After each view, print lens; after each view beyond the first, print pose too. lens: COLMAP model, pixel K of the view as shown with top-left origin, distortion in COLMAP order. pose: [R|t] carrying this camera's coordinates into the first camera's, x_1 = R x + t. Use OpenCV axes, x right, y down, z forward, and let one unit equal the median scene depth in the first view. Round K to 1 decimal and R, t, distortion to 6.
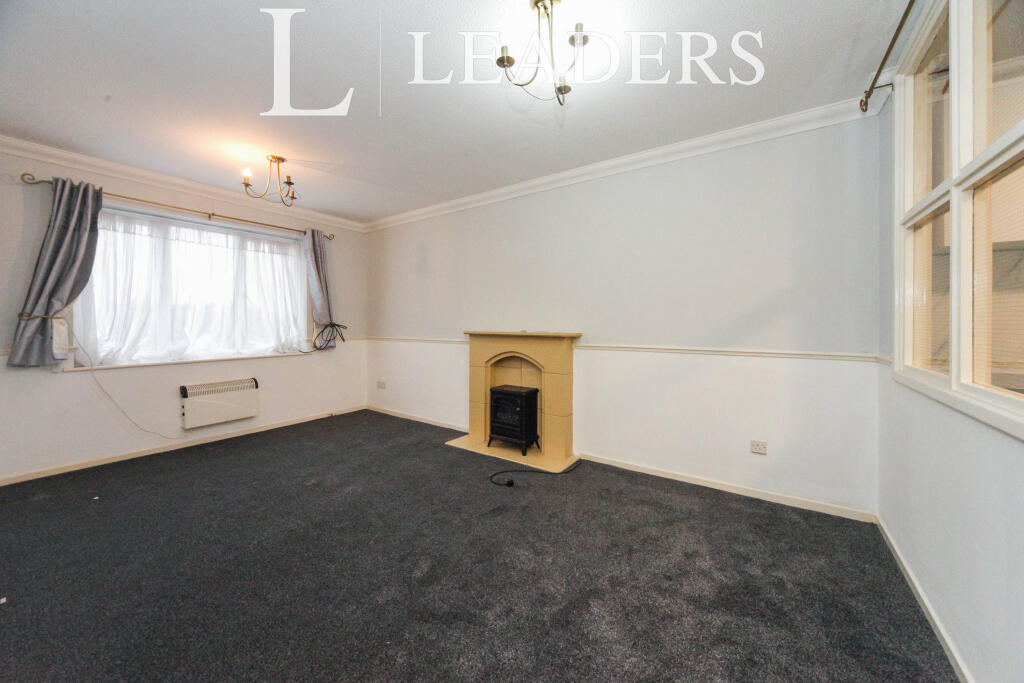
lens RADIAL K [[362.5, 0, 518.1], [0, 362.5, 326.5], [0, 0, 1]] dist [-0.000291, 0.000058]
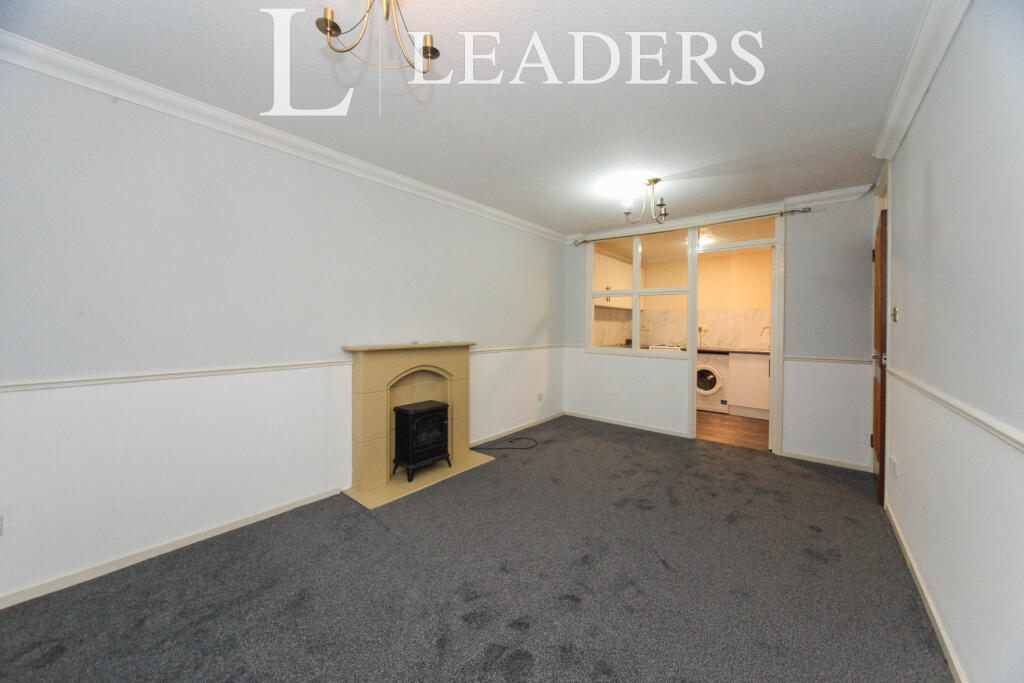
lens RADIAL K [[362.5, 0, 518.1], [0, 362.5, 326.5], [0, 0, 1]] dist [-0.000291, 0.000058]
pose [[0.065678, 0.002751, 0.997837, -0.915432], [0.000705, 0.999996, -0.002803, -0.026406], [-0.997841, 0.000887, 0.065676, 0.708057]]
